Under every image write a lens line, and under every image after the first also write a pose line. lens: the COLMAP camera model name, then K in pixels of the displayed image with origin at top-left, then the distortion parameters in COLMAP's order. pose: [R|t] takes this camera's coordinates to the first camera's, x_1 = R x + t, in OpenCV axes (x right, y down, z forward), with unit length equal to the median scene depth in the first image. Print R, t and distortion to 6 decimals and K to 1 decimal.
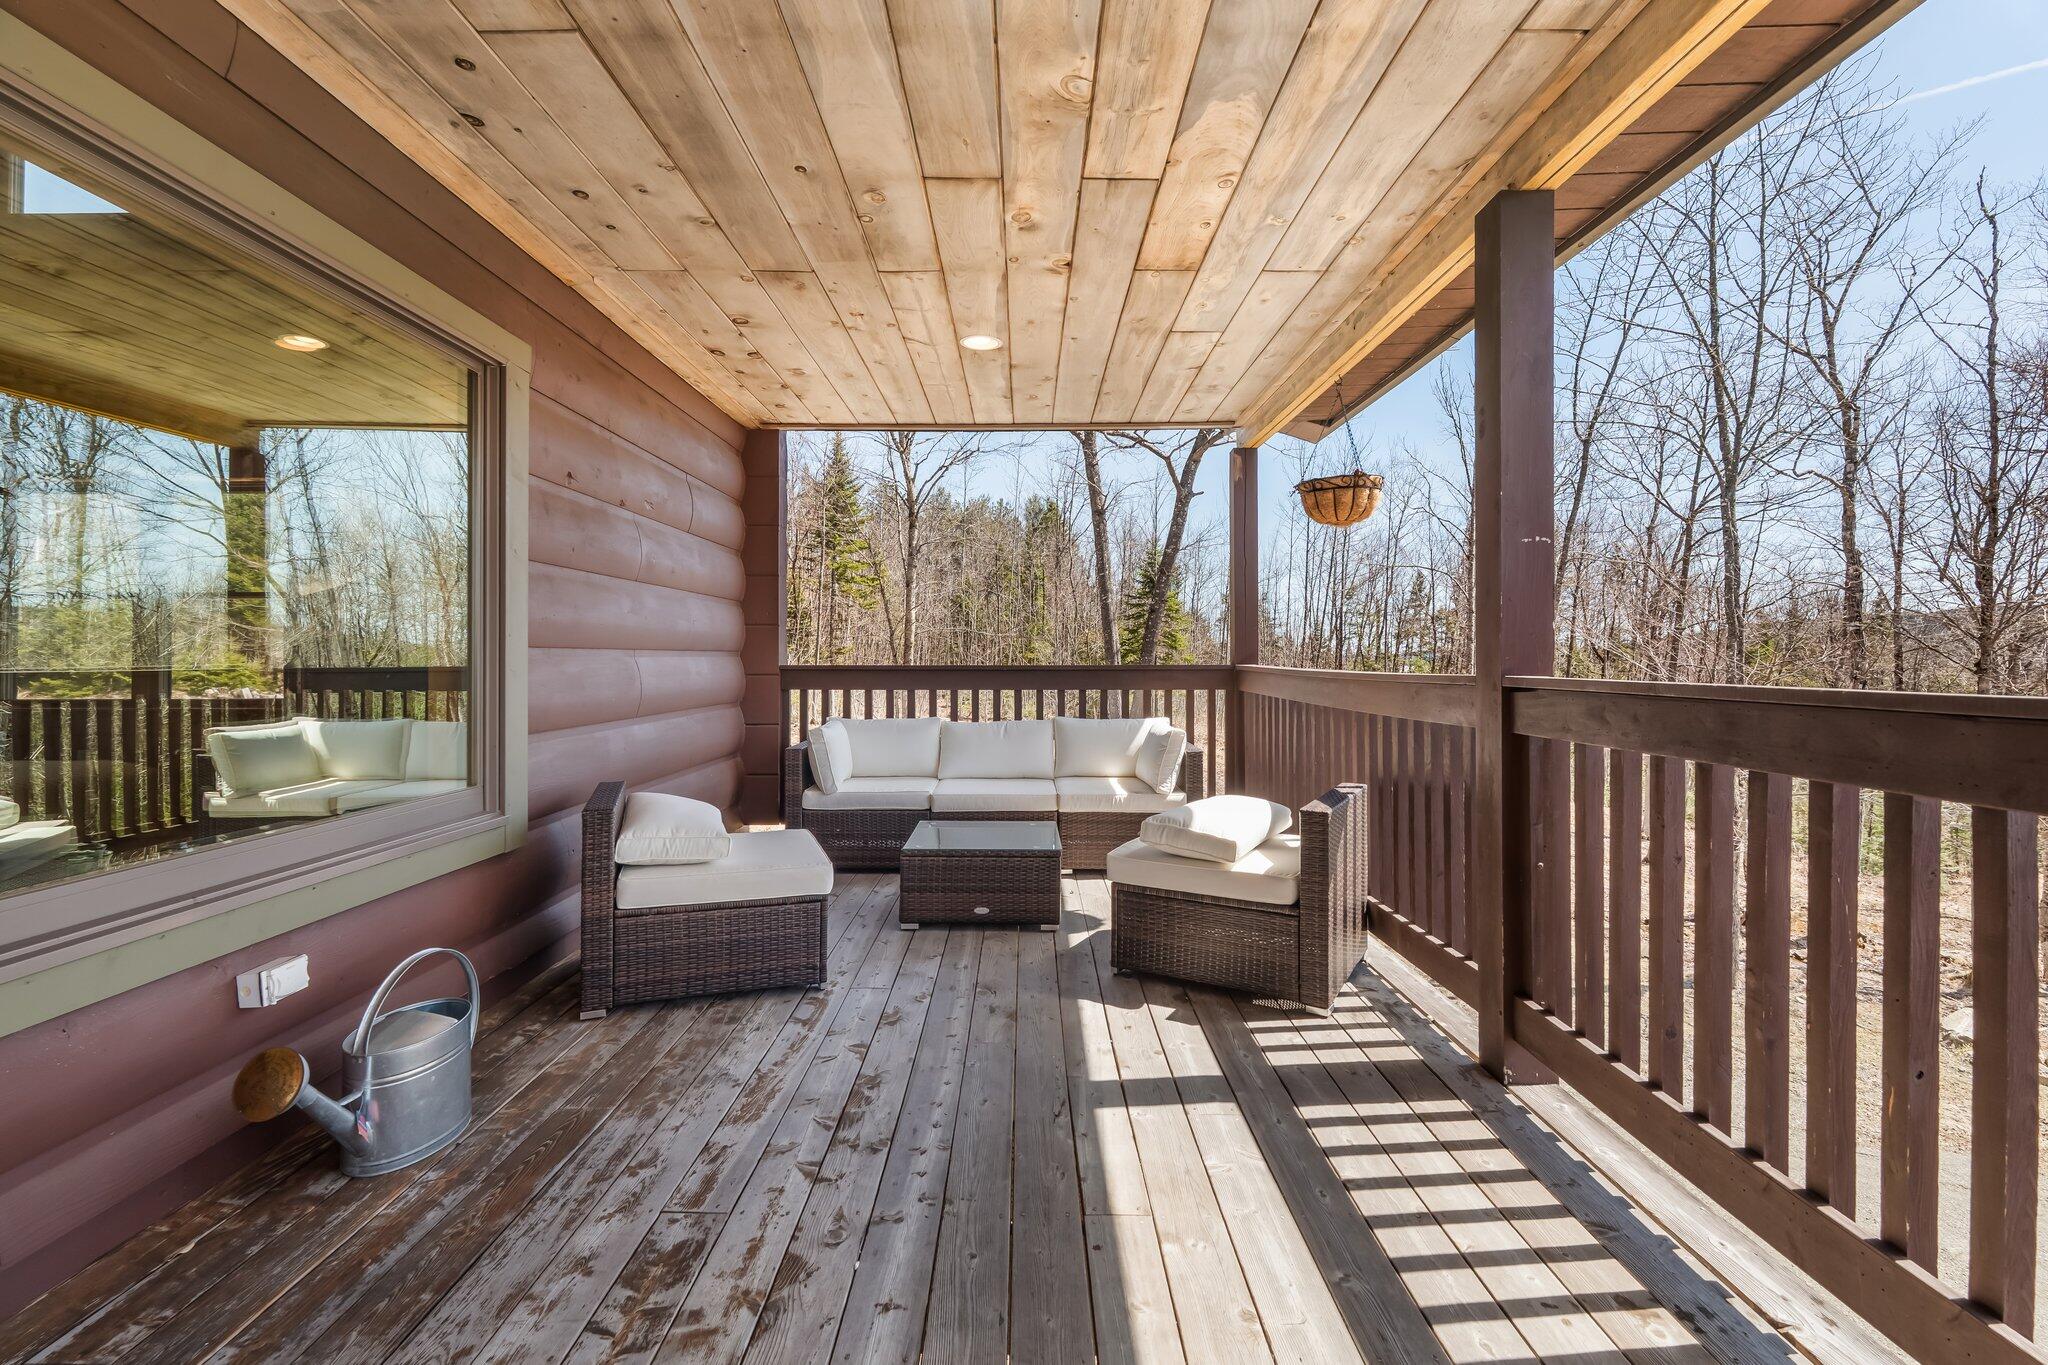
lens RADIAL K [[899.0, 0, 1024.0], [0, 899.0, 682.5], [0, 0, 1]] dist [-0.005092, -0.000025]
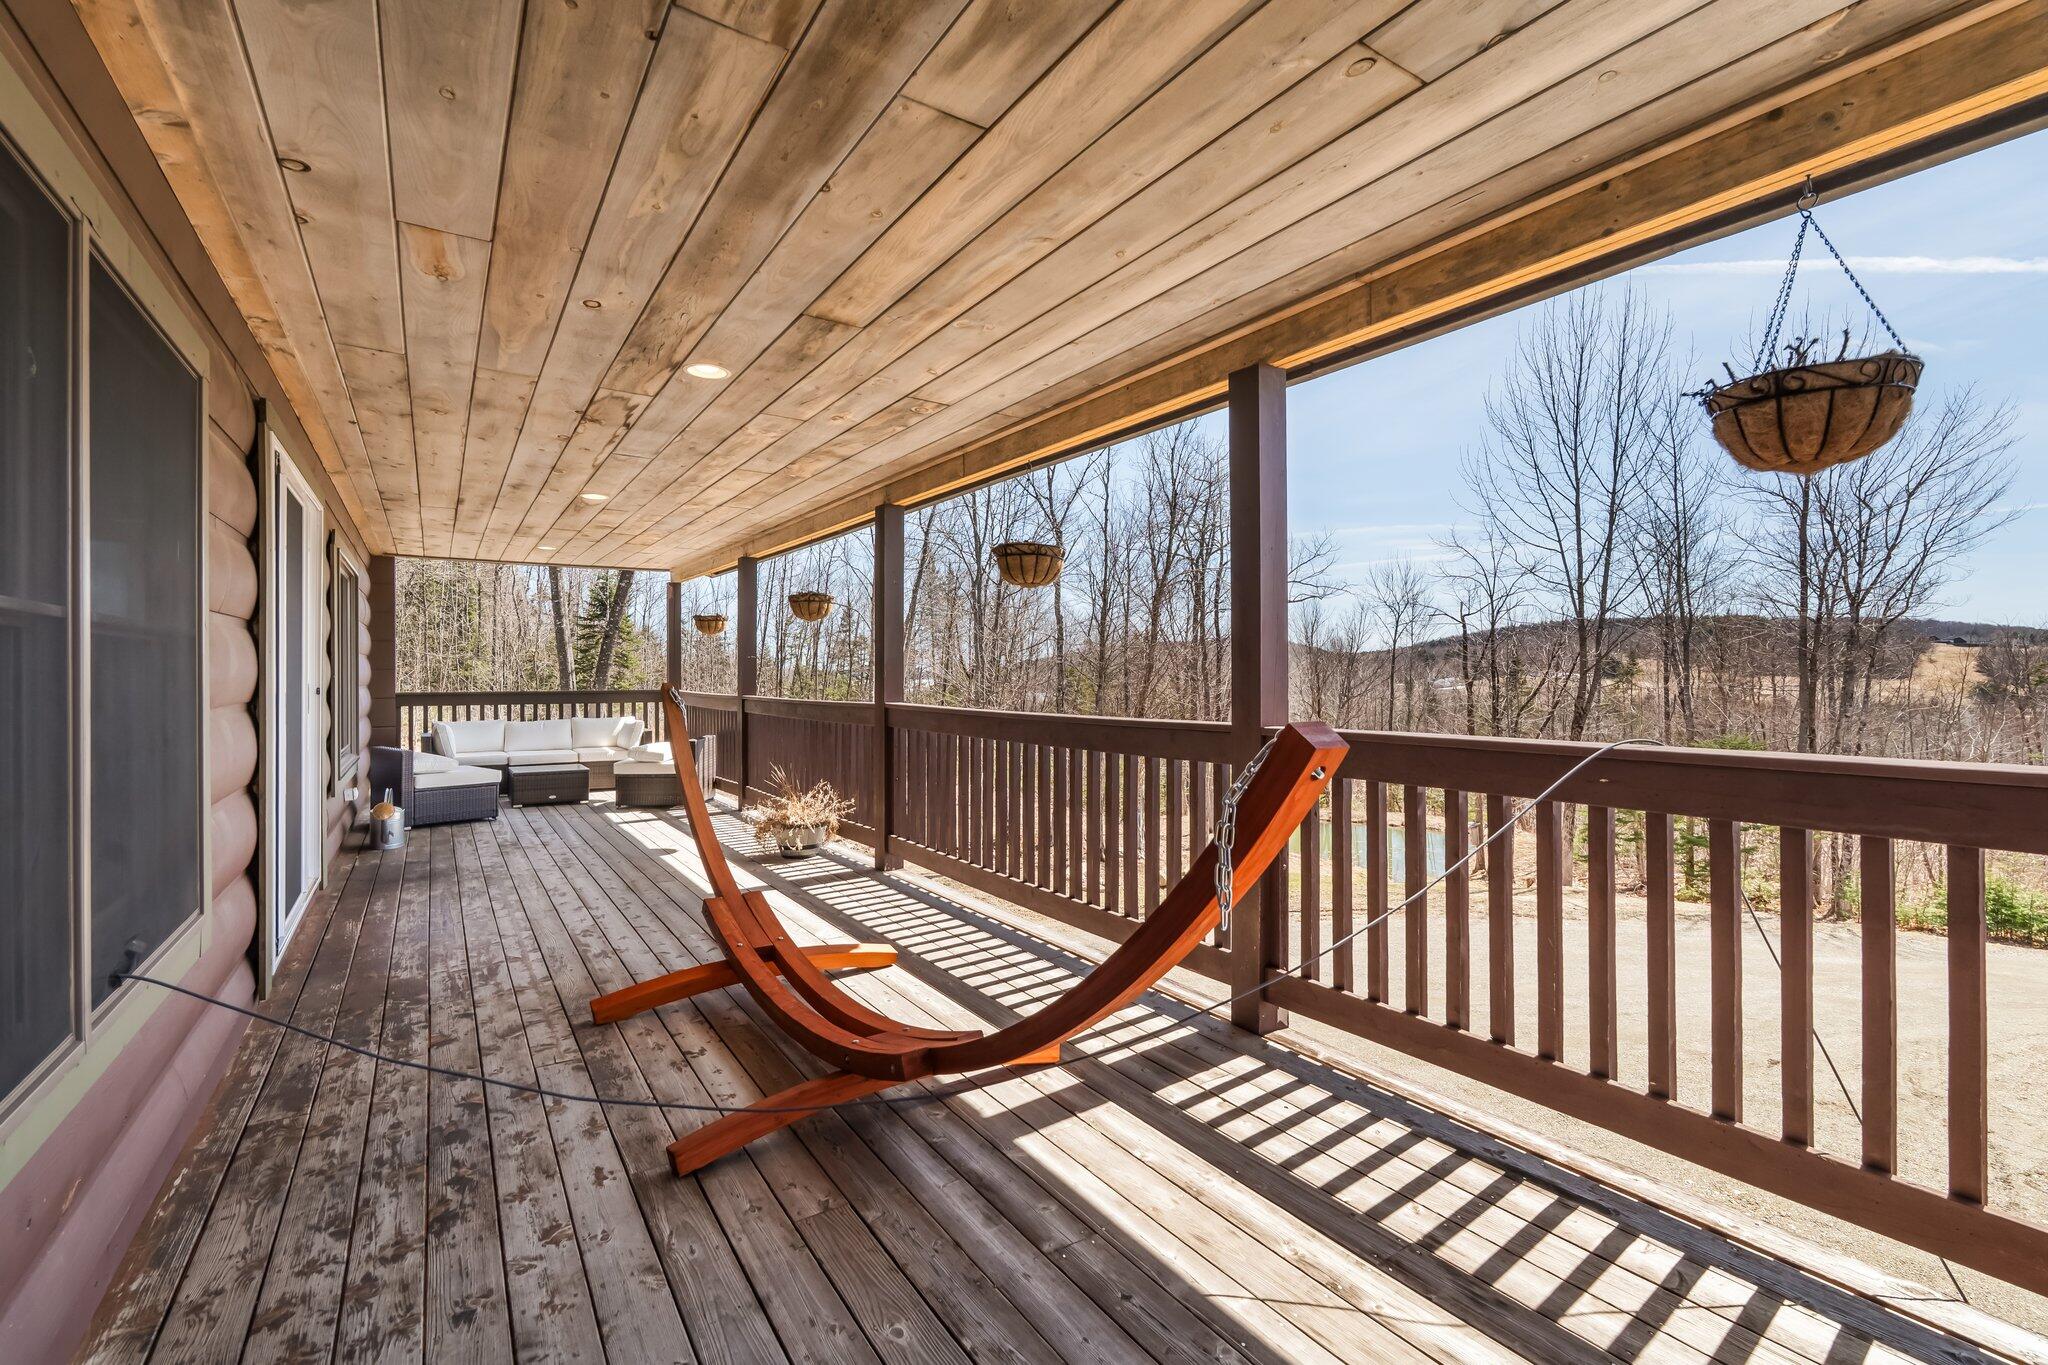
lens RADIAL K [[899.0, 0, 1024.0], [0, 899.0, 682.5], [0, 0, 1]] dist [-0.005092, -0.000025]
pose [[0.833231, -0.003849, 0.552912, -0.220551], [0.012755, 0.999843, -0.012263, -0.000868], [-0.552778, 0.017270, 0.833149, -1.146787]]
